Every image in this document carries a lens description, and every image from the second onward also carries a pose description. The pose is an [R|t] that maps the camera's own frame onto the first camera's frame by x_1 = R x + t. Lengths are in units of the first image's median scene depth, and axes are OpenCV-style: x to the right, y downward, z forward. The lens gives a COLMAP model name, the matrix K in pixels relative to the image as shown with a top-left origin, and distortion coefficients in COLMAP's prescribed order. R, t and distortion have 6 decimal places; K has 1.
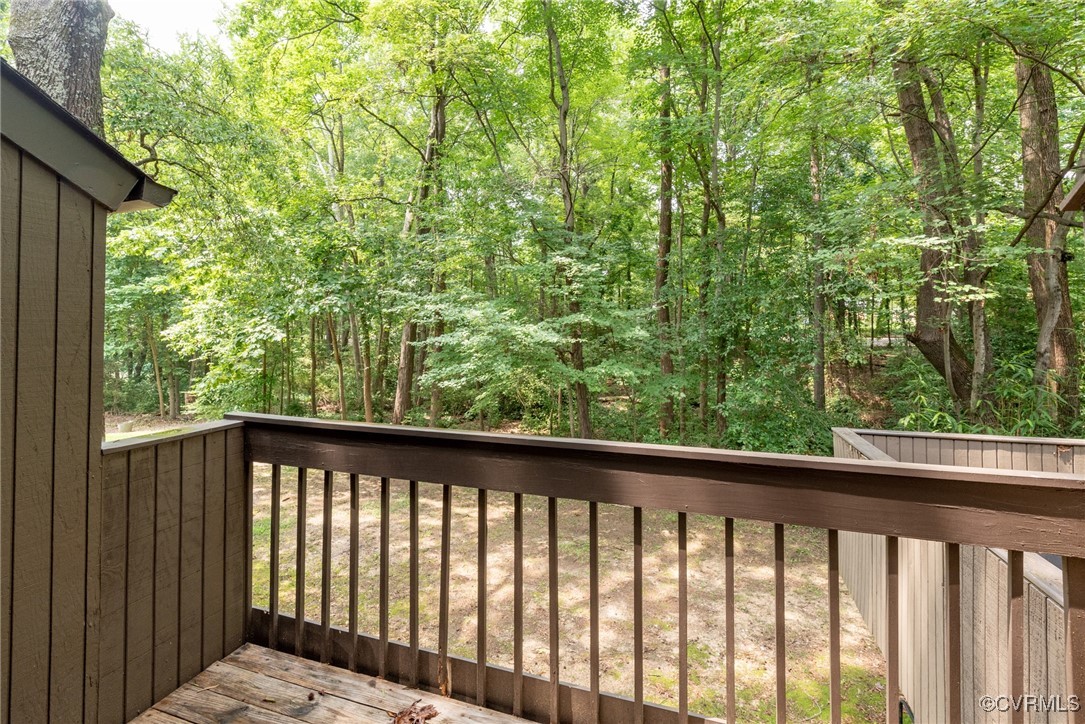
lens RADIAL K [[471.3, 0, 542.5], [0, 471.3, 319.8], [0, 0, 1]] dist [-0.000135, -0.000134]
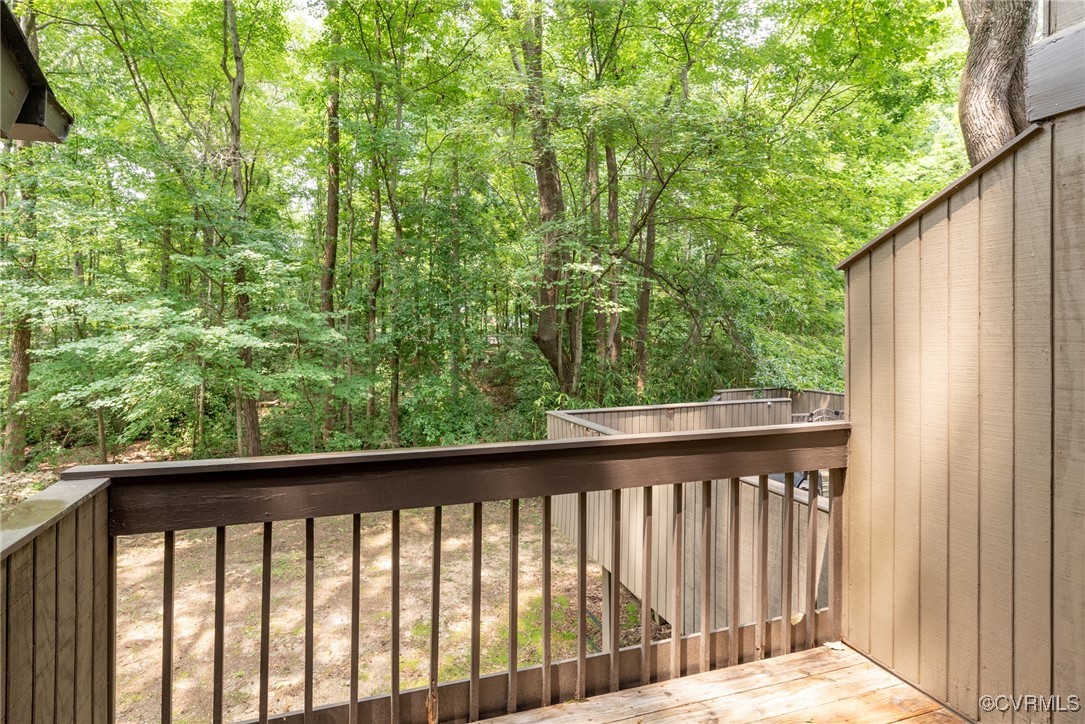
lens RADIAL K [[467.5, 0, 456.3], [0, 467.5, 329.3], [0, 0, 1]] dist [0.009977, 0.000151]
pose [[0.845708, 0.001046, 0.533645, -0.146791], [-0.010378, 0.999841, 0.014487, -0.003658], [-0.533545, -0.017790, 0.845585, 0.042313]]
